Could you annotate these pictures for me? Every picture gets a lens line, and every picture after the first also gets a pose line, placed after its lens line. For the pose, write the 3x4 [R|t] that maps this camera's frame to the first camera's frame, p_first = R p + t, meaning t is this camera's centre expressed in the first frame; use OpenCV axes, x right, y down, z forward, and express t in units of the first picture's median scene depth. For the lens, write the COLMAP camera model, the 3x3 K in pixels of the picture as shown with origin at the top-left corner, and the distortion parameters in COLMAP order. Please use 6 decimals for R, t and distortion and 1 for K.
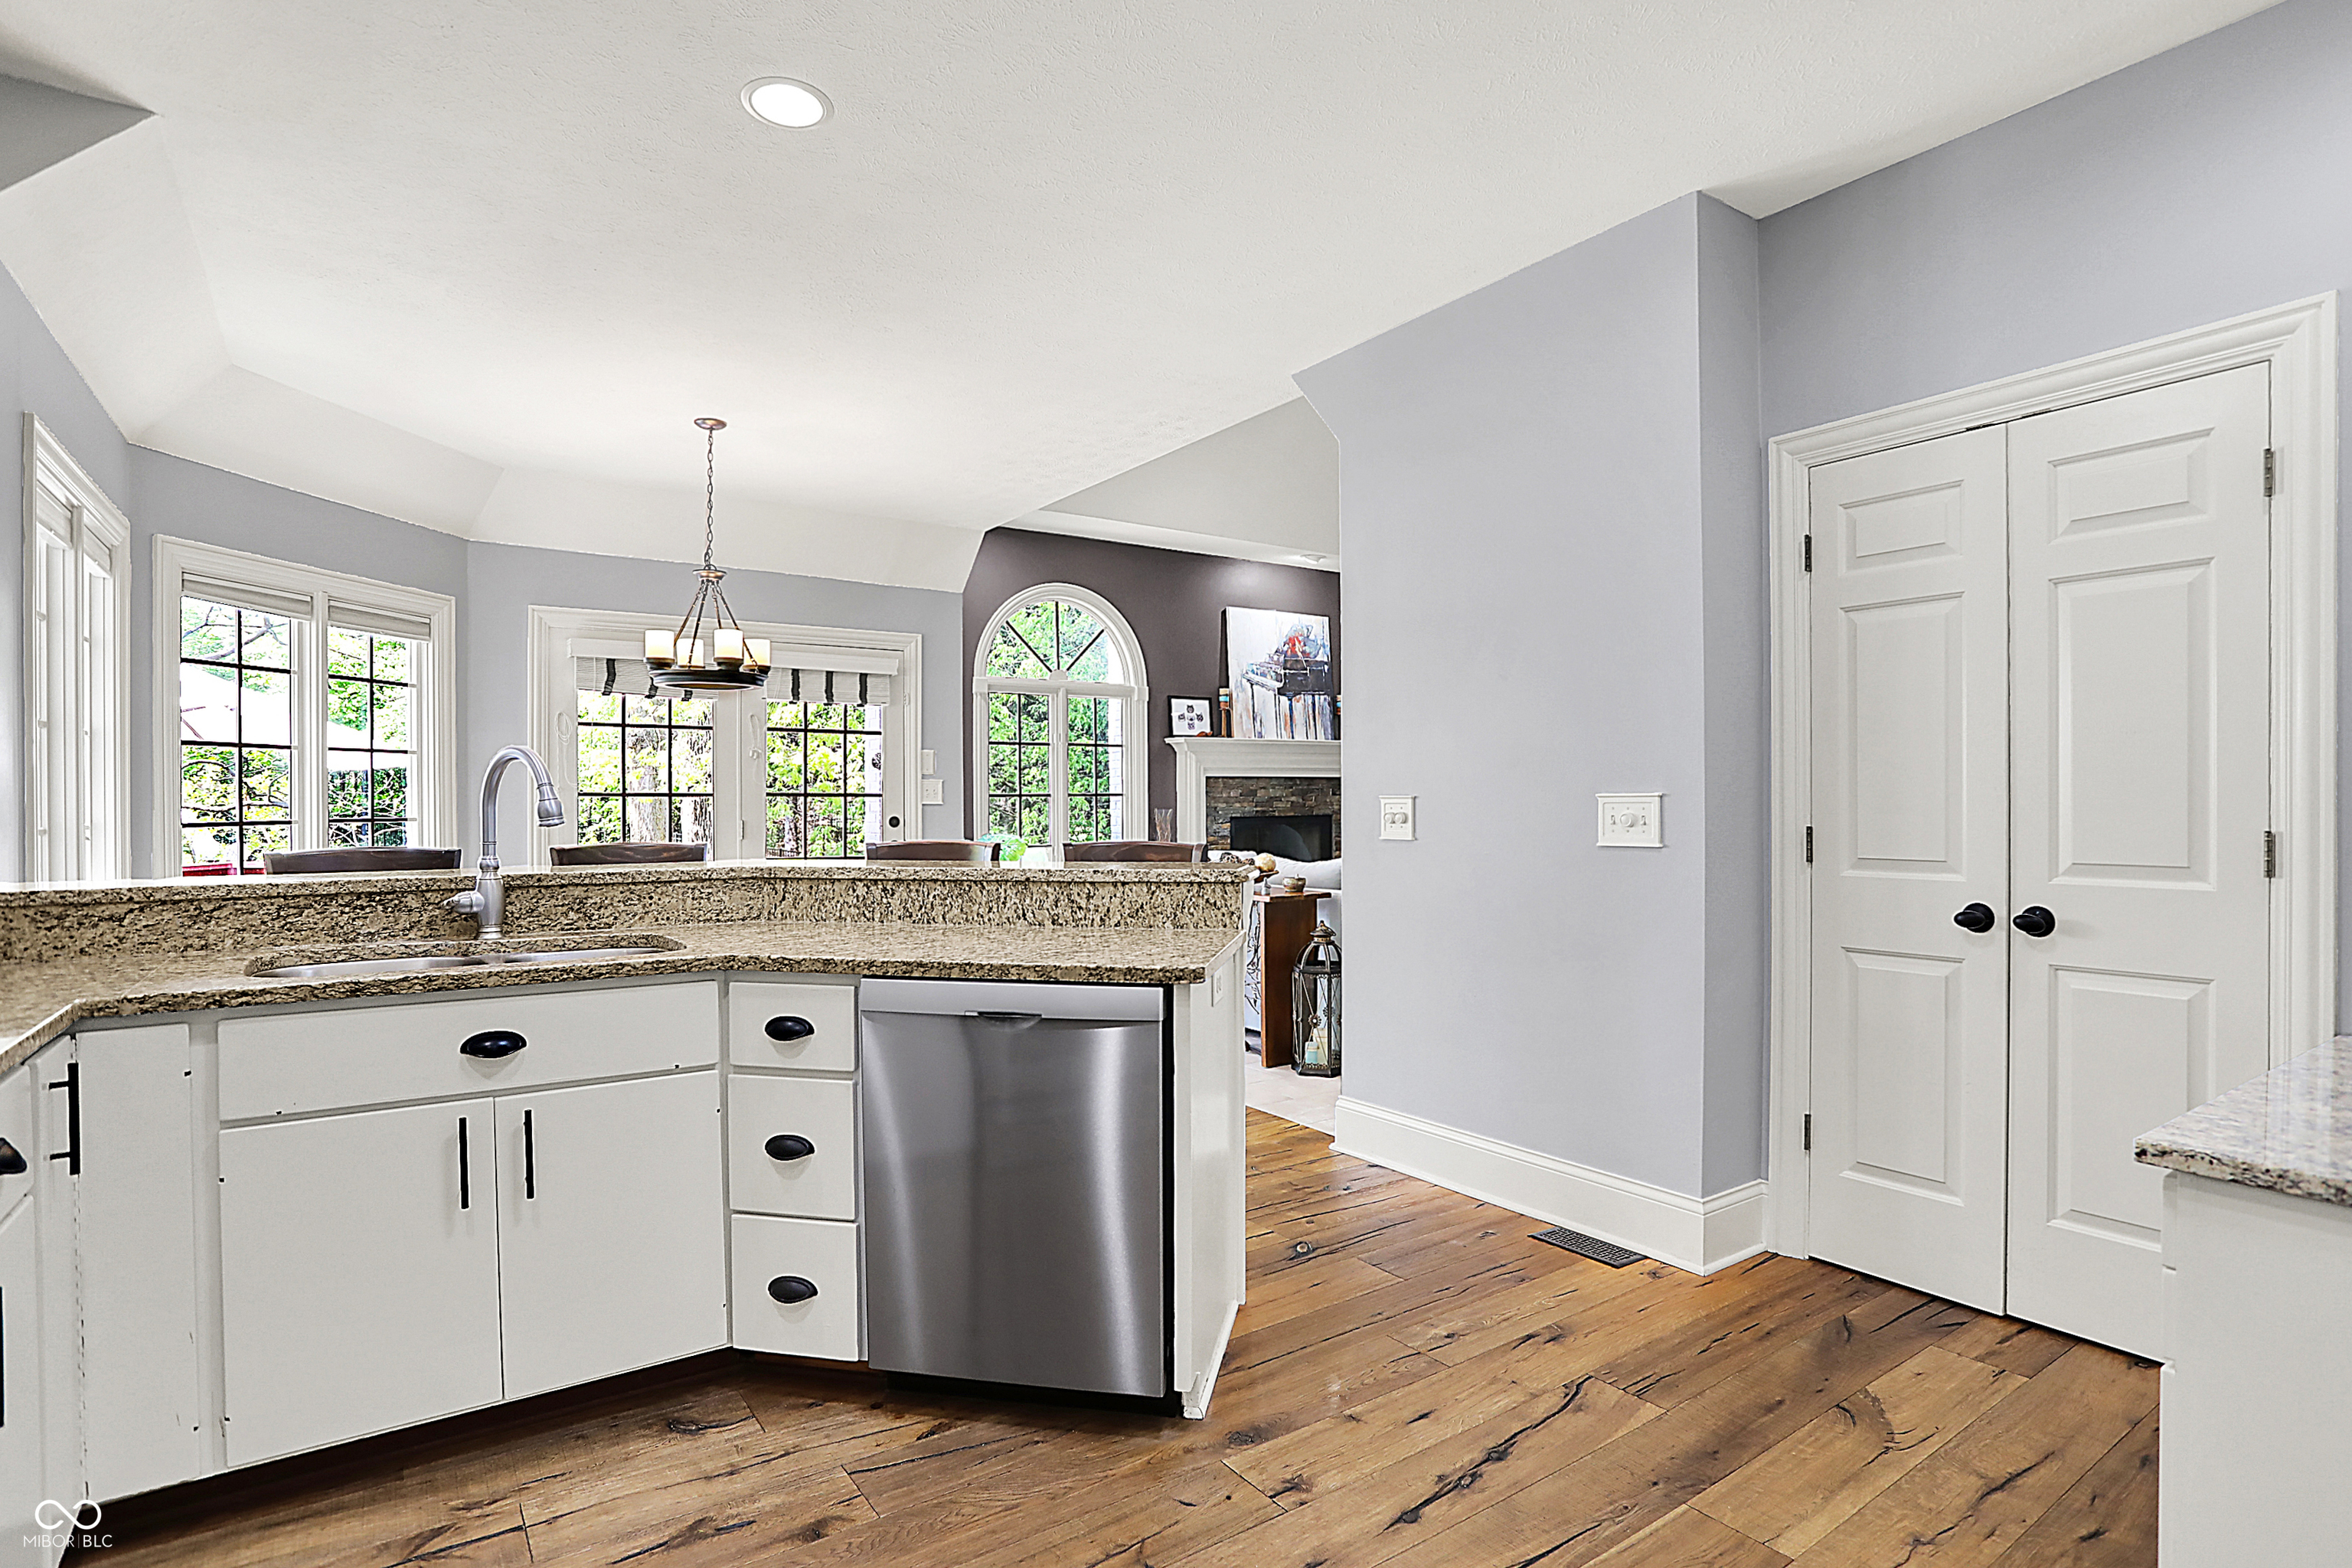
lens RADIAL K [[1177.4, 0, 1178.6], [0, 1177.4, 802.0], [0, 0, 1]] dist [-0.057994, 0.023652]
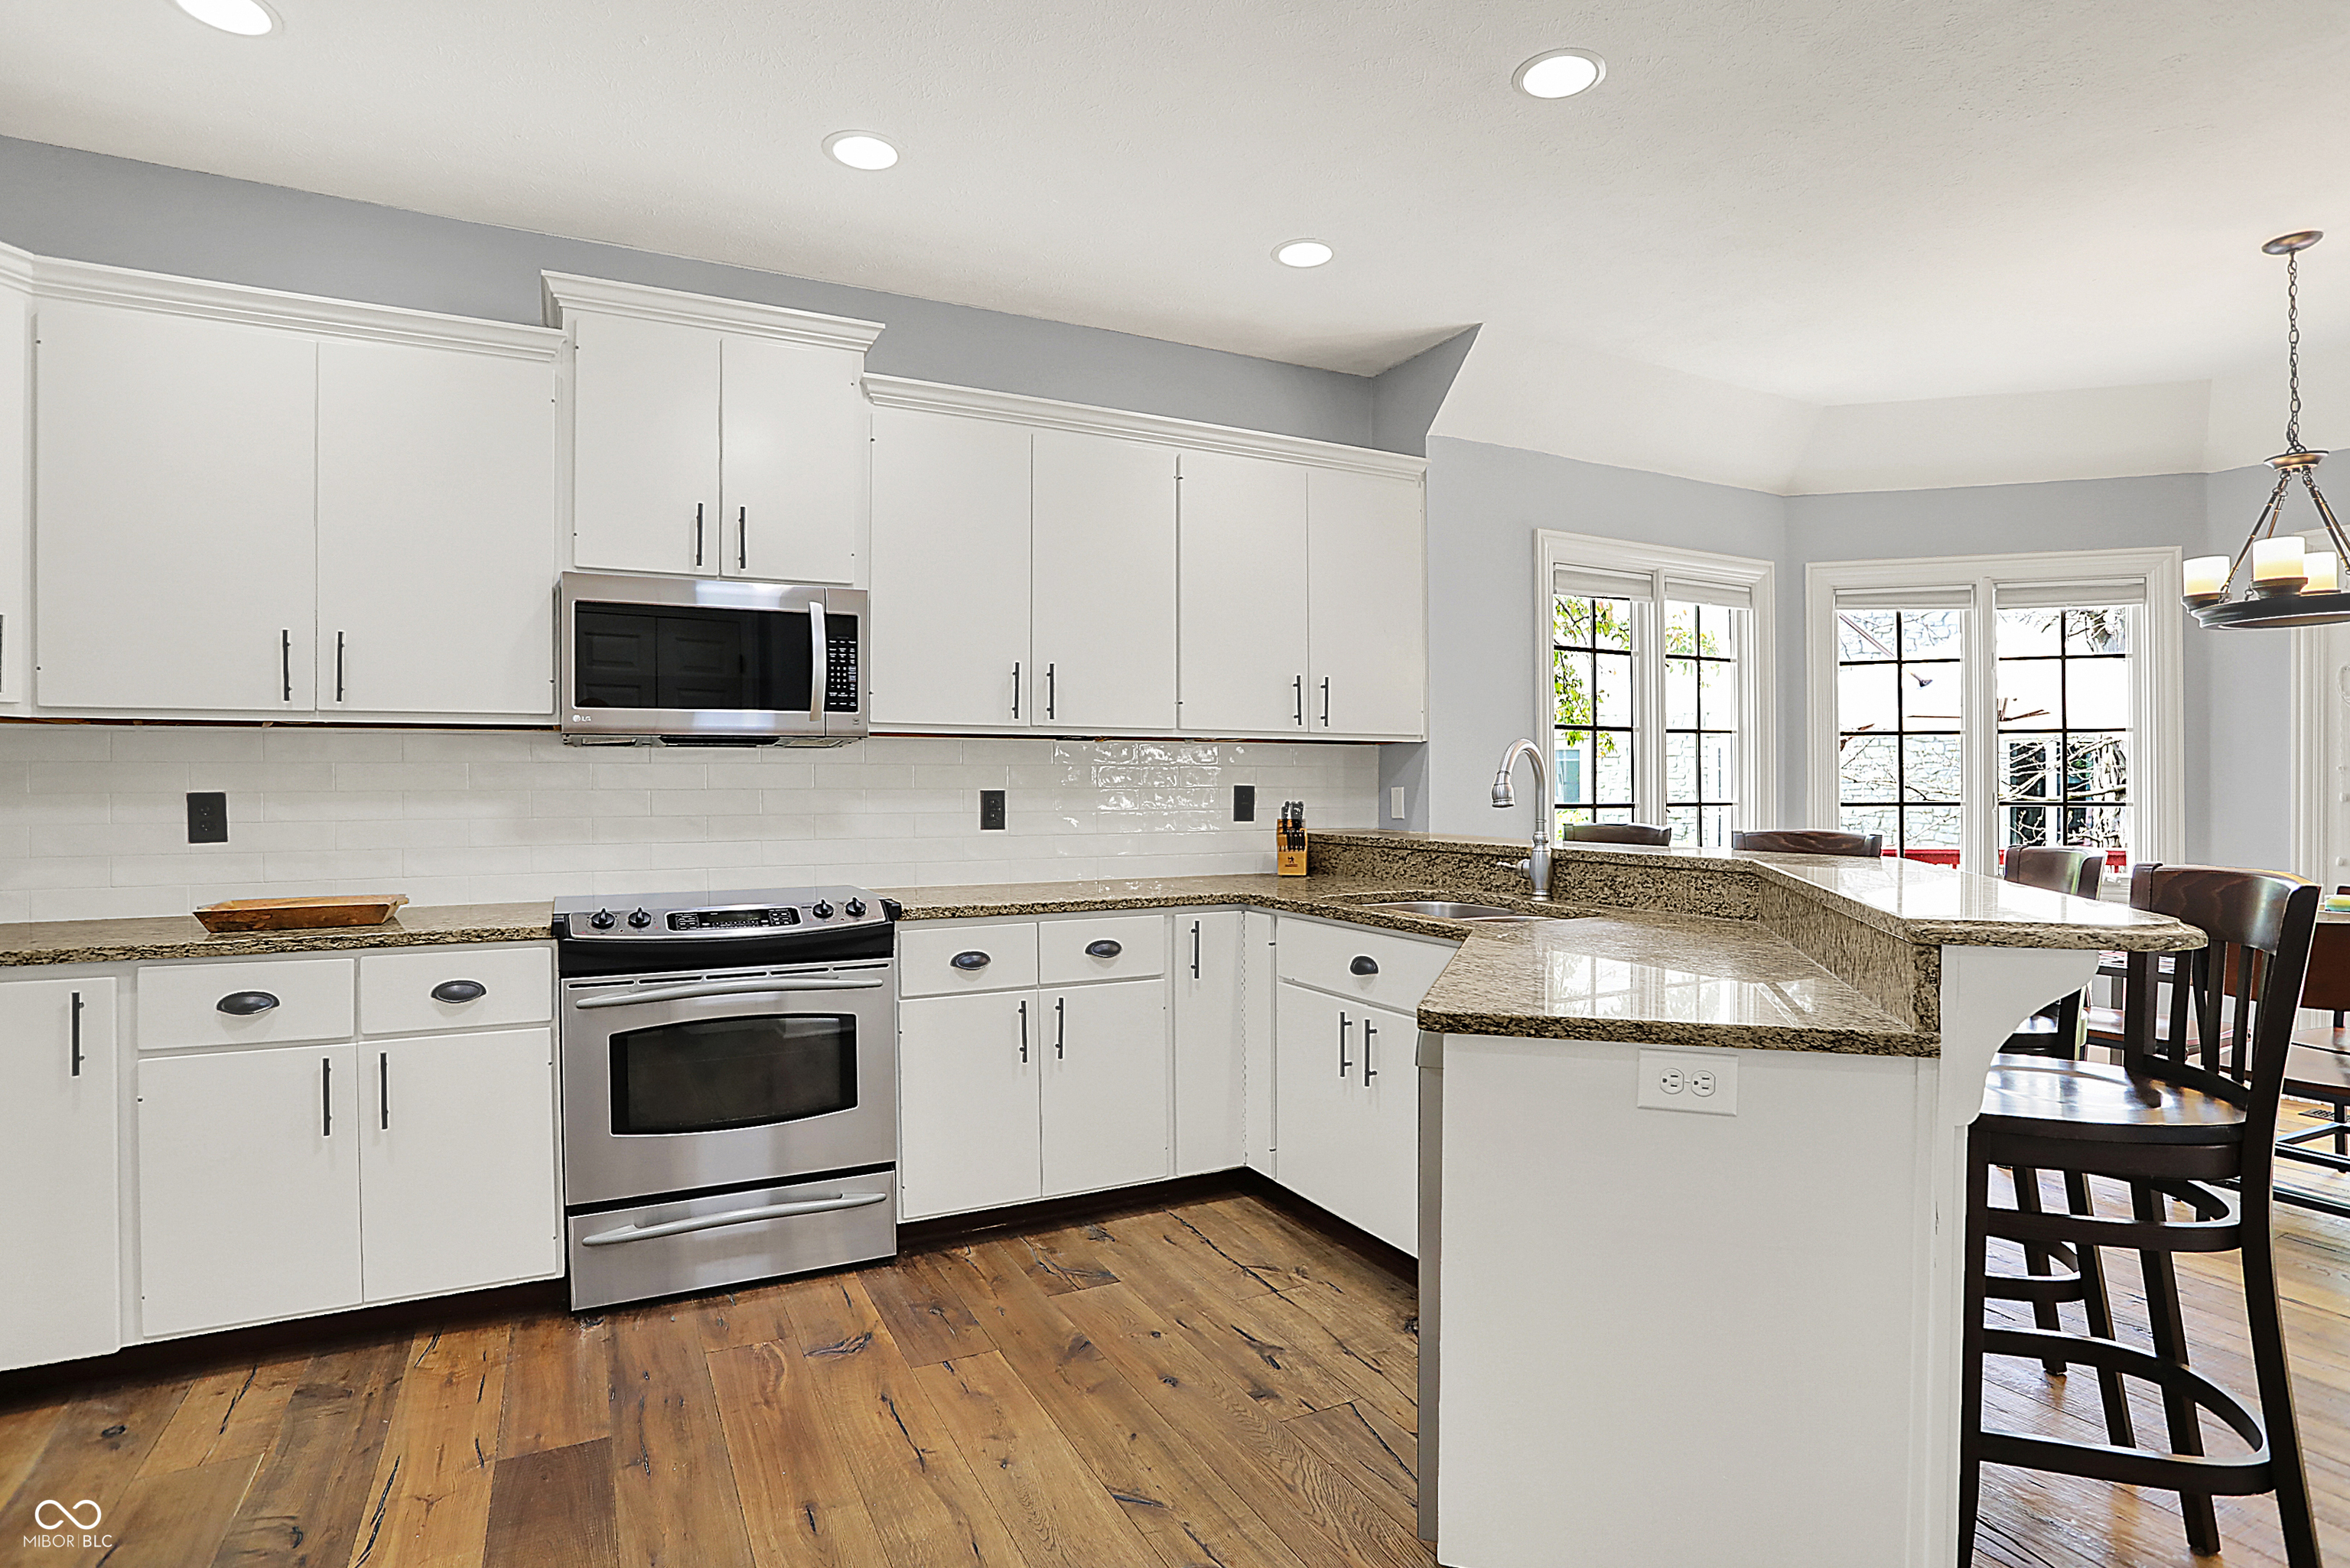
lens RADIAL K [[1176.3, 0, 1171.7], [0, 1176.3, 790.3], [0, 0, 1]] dist [-0.057994, 0.023652]
pose [[-0.119873, 0.008392, -0.992754, 0.185814], [-0.000291, 0.999964, 0.008488, -0.001793], [0.992789, 0.001306, -0.119867, 0.217646]]
